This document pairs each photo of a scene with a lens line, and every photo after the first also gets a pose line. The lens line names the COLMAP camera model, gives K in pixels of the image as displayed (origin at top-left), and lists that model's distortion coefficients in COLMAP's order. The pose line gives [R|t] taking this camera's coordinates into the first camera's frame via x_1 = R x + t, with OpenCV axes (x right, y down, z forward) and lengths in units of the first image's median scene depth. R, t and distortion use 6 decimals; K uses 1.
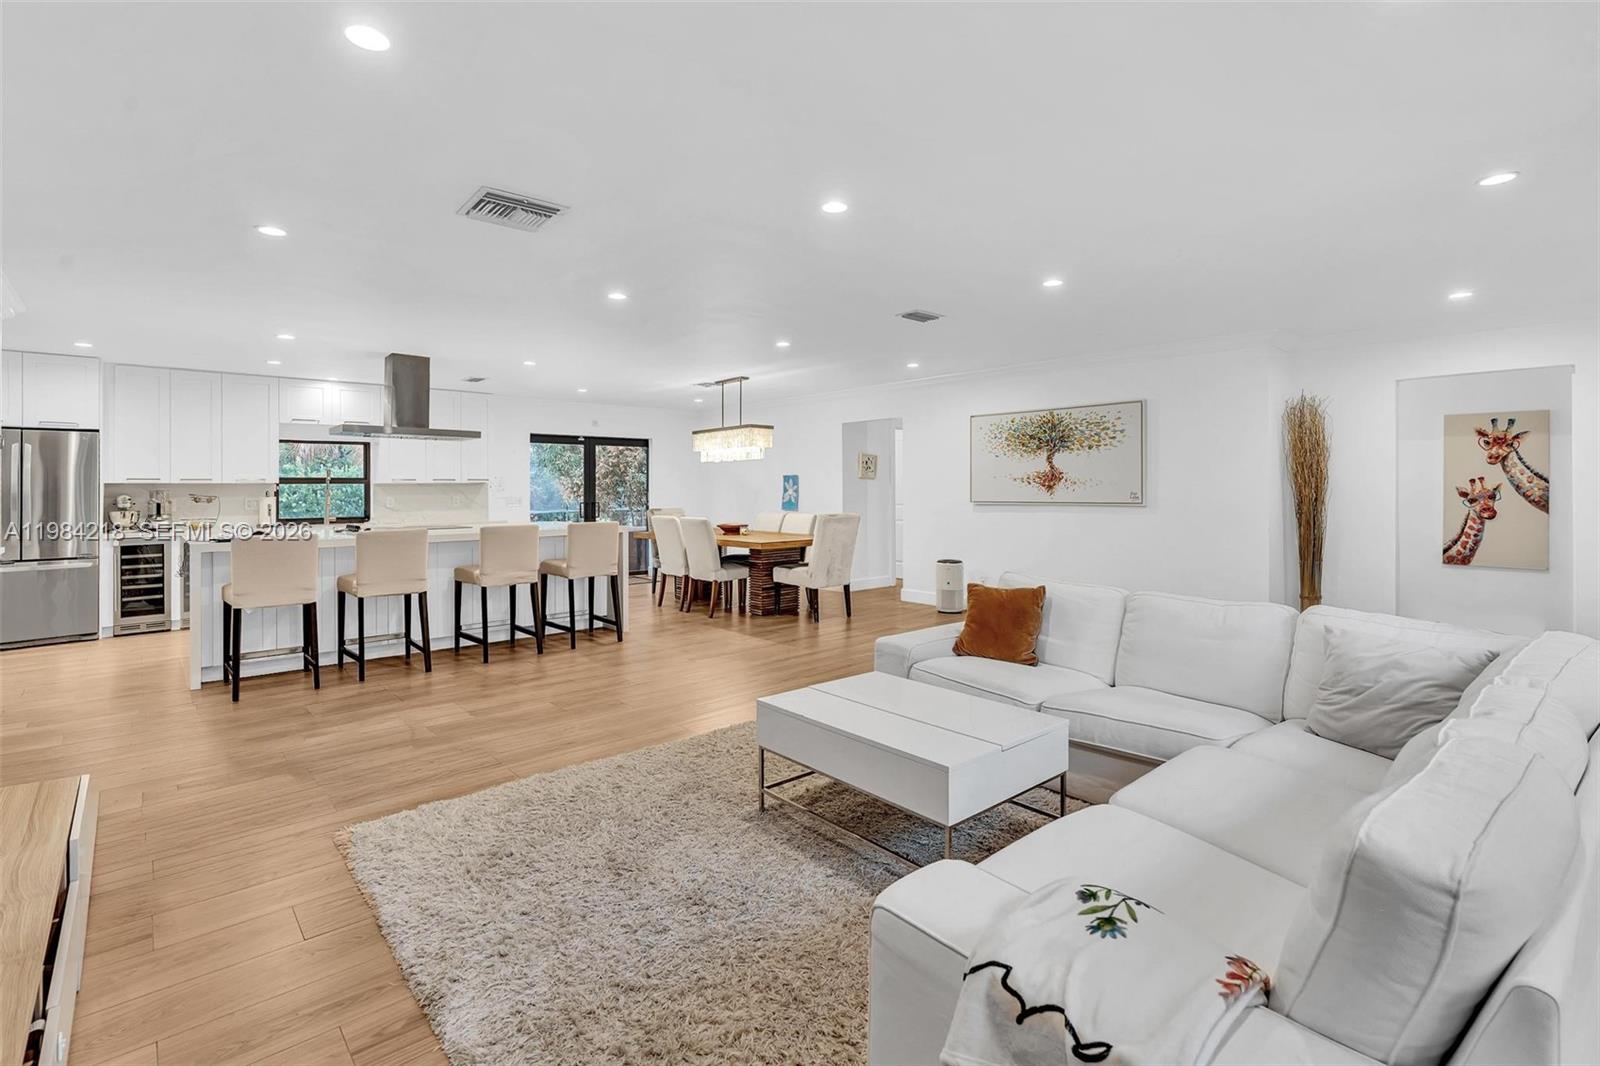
lens RADIAL K [[729.4, 0, 800.3], [0, 729.4, 485.1], [0, 0, 1]] dist [-0.005820, 0.002281]
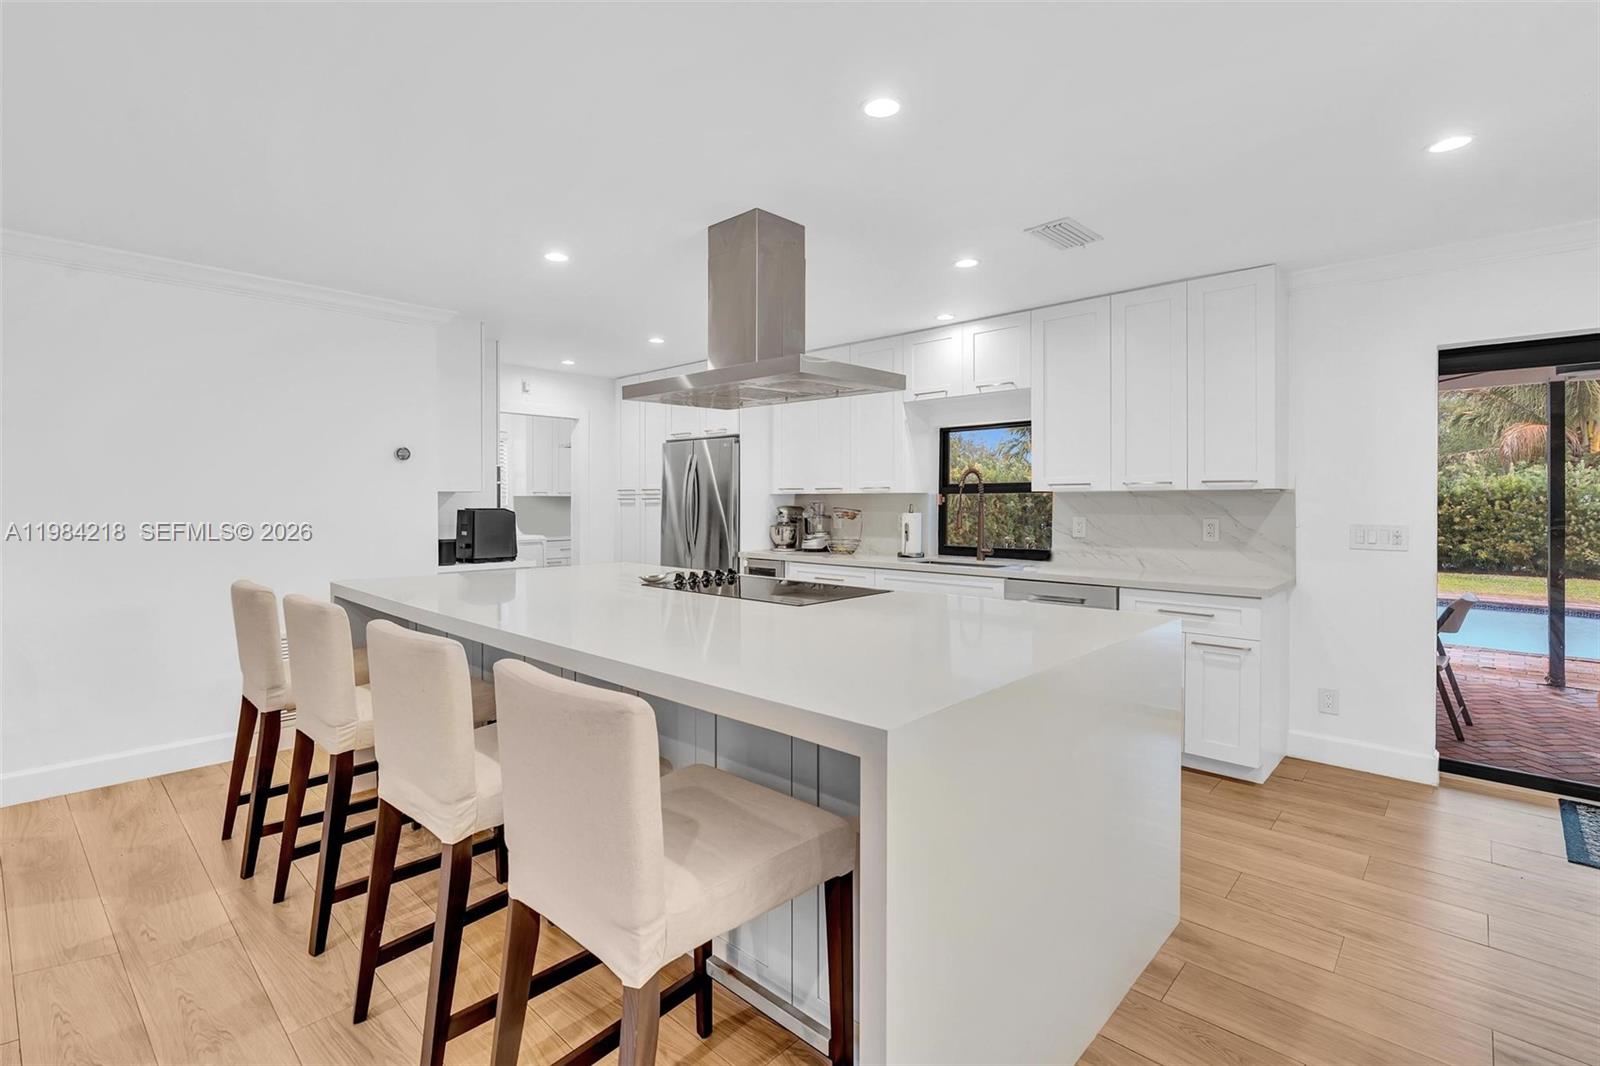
lens RADIAL K [[729.4, 0, 791.3], [0, 729.4, 508.6], [0, 0, 1]] dist [-0.005820, 0.002281]
pose [[0.078581, 0.016477, -0.996772, -0.057701], [0.005797, 0.999839, 0.016985, -0.000069], [0.996891, -0.007113, 0.078473, 0.900013]]
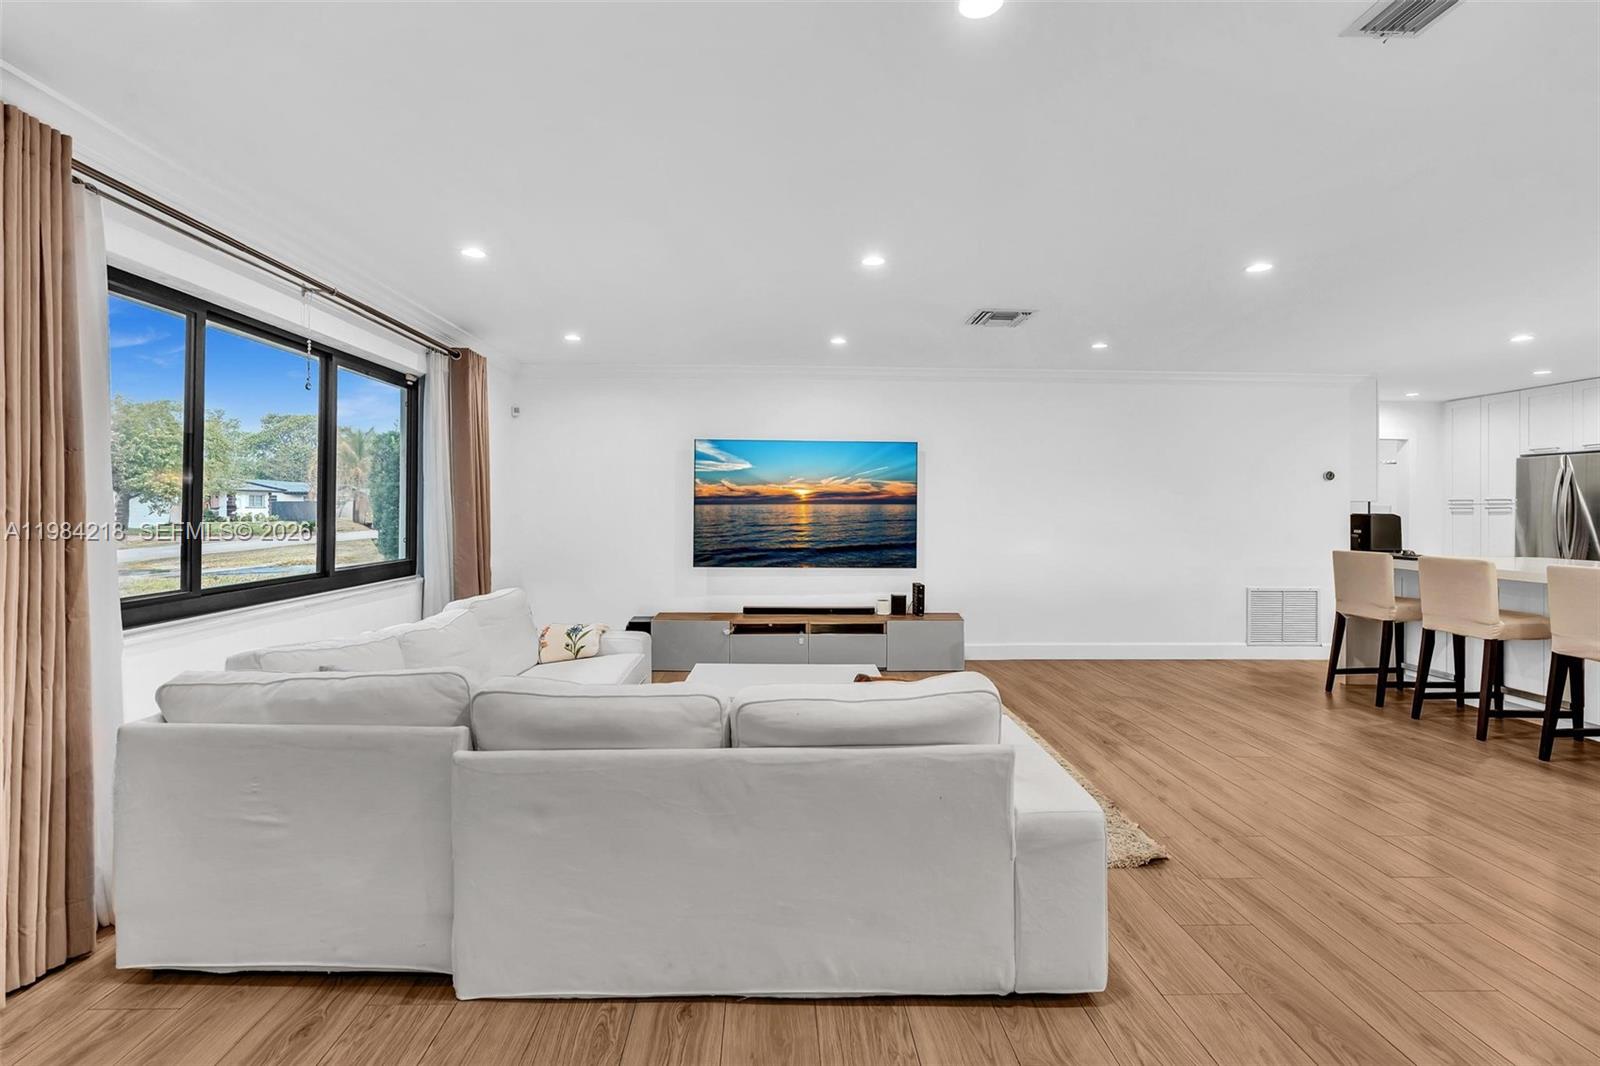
lens RADIAL K [[729.4, 0, 792.6], [0, 729.4, 511.5], [0, 0, 1]] dist [-0.005820, 0.002281]
pose [[-0.645993, 0.002970, -0.763337, 0.428374], [0.001656, 0.999996, 0.002490, 0.002939], [0.763341, 0.000345, -0.645995, 0.698324]]
